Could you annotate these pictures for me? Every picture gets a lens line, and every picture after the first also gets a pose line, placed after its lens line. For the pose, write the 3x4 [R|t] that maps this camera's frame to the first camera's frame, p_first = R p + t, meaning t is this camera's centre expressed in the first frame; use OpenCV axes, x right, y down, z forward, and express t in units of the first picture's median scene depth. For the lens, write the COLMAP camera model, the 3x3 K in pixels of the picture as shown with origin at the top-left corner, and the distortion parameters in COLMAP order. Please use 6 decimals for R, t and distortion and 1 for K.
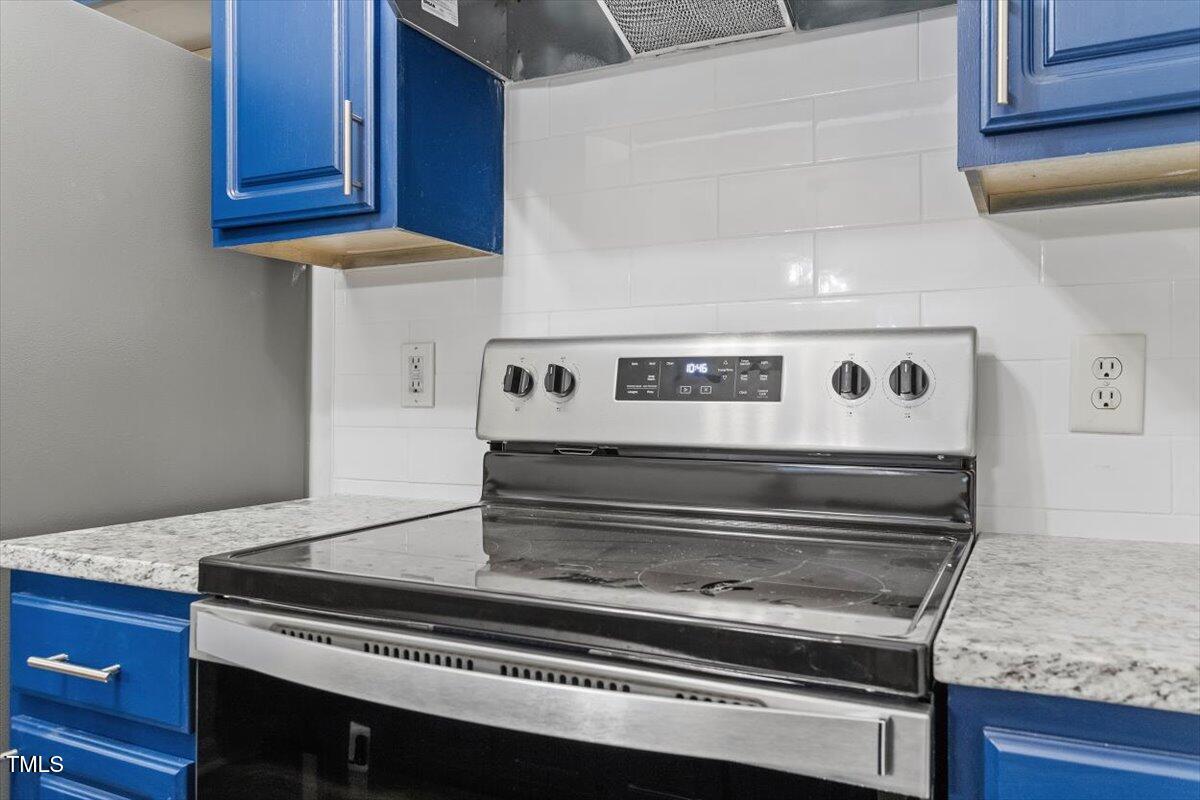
lens RADIAL K [[855.3, 0, 599.9], [0, 855.3, 400.4], [0, 0, 1]] dist [-0.002098, -0.001134]
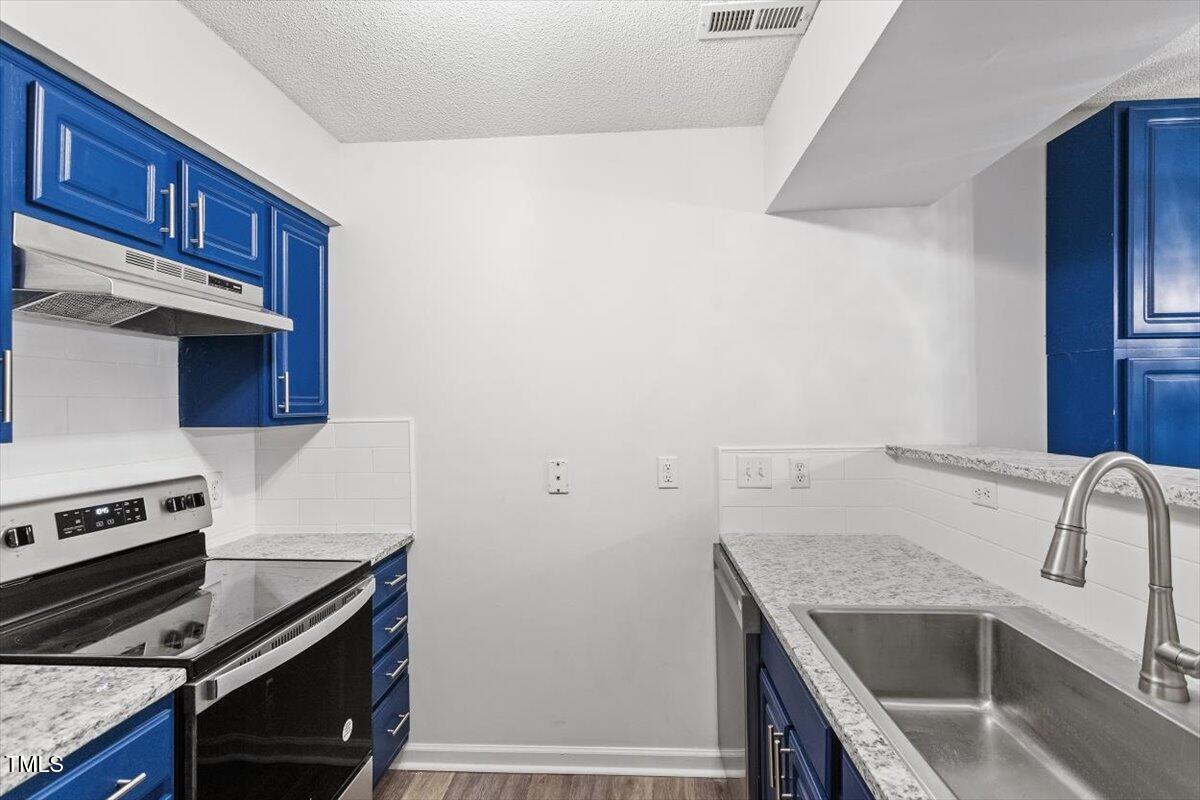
lens RADIAL K [[572.0, 0, 601.9], [0, 572.0, 399.7], [0, 0, 1]] dist [-0.003525, -0.000507]
pose [[-0.351394, 0.013841, 0.936126, -1.381150], [0.015204, 0.999843, -0.009076, -0.244824], [-0.936104, 0.011043, -0.351549, 0.444194]]
